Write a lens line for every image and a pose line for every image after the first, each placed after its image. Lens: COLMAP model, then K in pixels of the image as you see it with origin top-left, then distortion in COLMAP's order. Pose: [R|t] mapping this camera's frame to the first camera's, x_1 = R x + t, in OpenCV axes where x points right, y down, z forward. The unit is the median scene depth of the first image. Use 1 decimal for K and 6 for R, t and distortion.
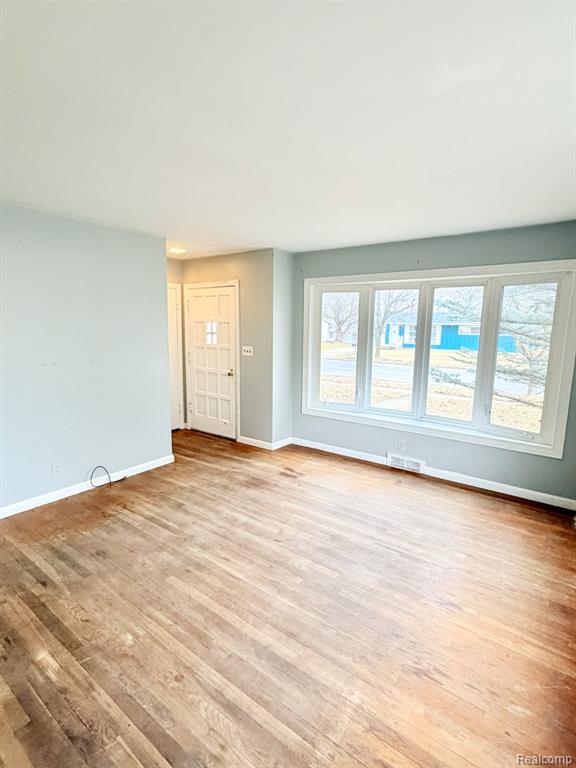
lens RADIAL K [[377.1, 0, 288.0], [0, 377.1, 384.0], [0, 0, 1]] dist [0.000819, -0.000283]
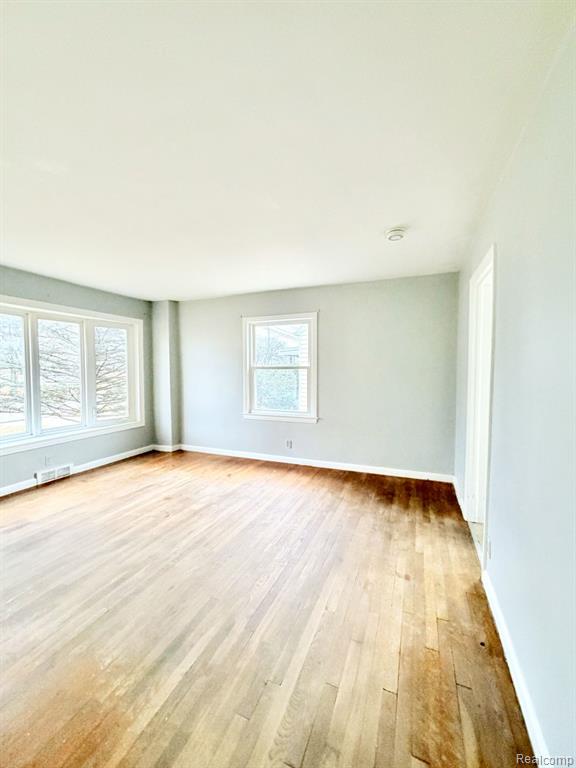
lens RADIAL K [[312.6, 0, 288.0], [0, 312.6, 384.0], [0, 0, 1]] dist [-0.000087, 0.000041]
pose [[-0.235655, -0.065230, 0.969645, -1.048780], [0.141944, 0.984735, 0.100742, -0.064313], [-0.961415, 0.161376, -0.222798, 0.731613]]
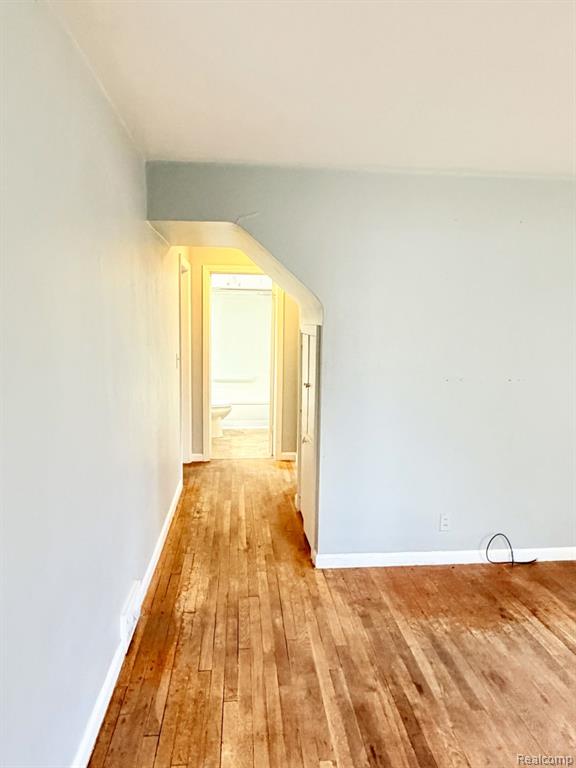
lens RADIAL K [[513.9, 0, 288.0], [0, 513.9, 384.0], [0, 0, 1]] dist [-0.006157, -0.002201]
pose [[0.661770, 0.085747, -0.744787, -0.107694], [-0.117603, 0.993012, 0.009831, -0.017557], [0.740425, 0.081083, 0.667230, 0.094564]]
